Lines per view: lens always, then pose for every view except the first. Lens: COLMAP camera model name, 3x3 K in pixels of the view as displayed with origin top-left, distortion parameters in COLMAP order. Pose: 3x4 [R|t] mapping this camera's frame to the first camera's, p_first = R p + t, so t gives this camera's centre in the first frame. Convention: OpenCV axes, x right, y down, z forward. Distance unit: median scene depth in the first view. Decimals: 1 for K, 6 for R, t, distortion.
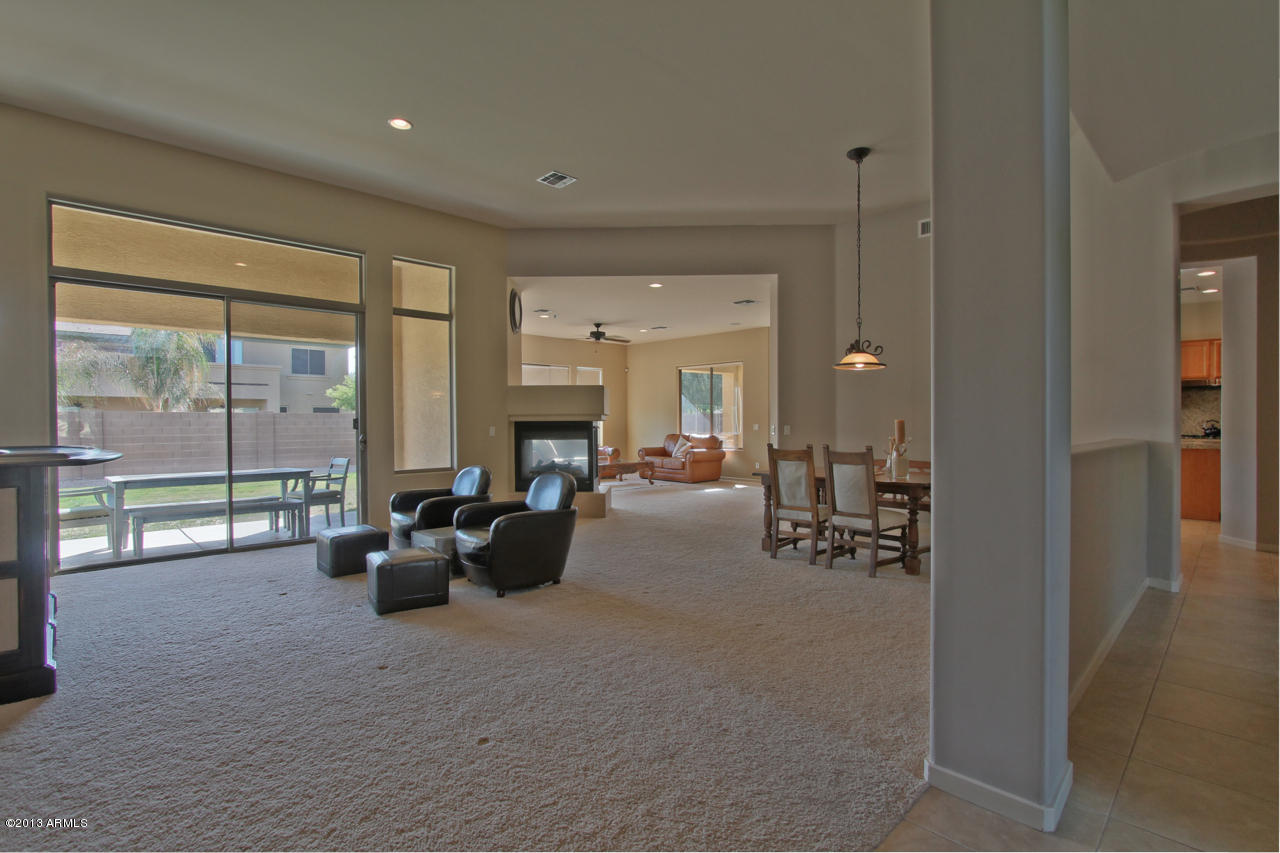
lens RADIAL K [[598.8, 0, 641.5], [0, 598.8, 425.4], [0, 0, 1]] dist [-0.015643, 0.001738]
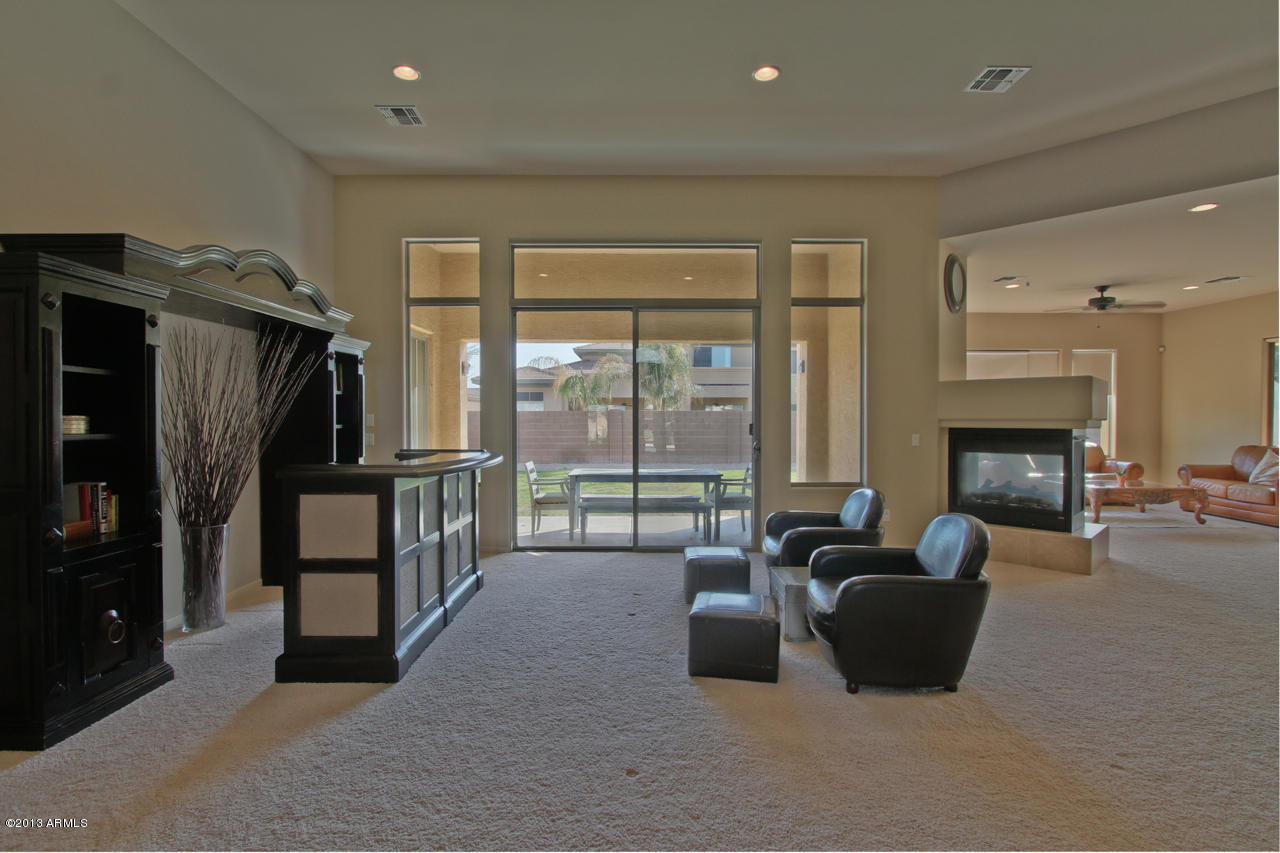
lens RADIAL K [[598.8, 0, 640.7], [0, 598.8, 426.2], [0, 0, 1]] dist [-0.015643, 0.001738]
pose [[0.719706, 0.015823, -0.694099, 0.040636], [-0.008792, 0.999868, 0.013677, -0.018670], [0.694223, -0.003741, 0.719750, 0.213473]]
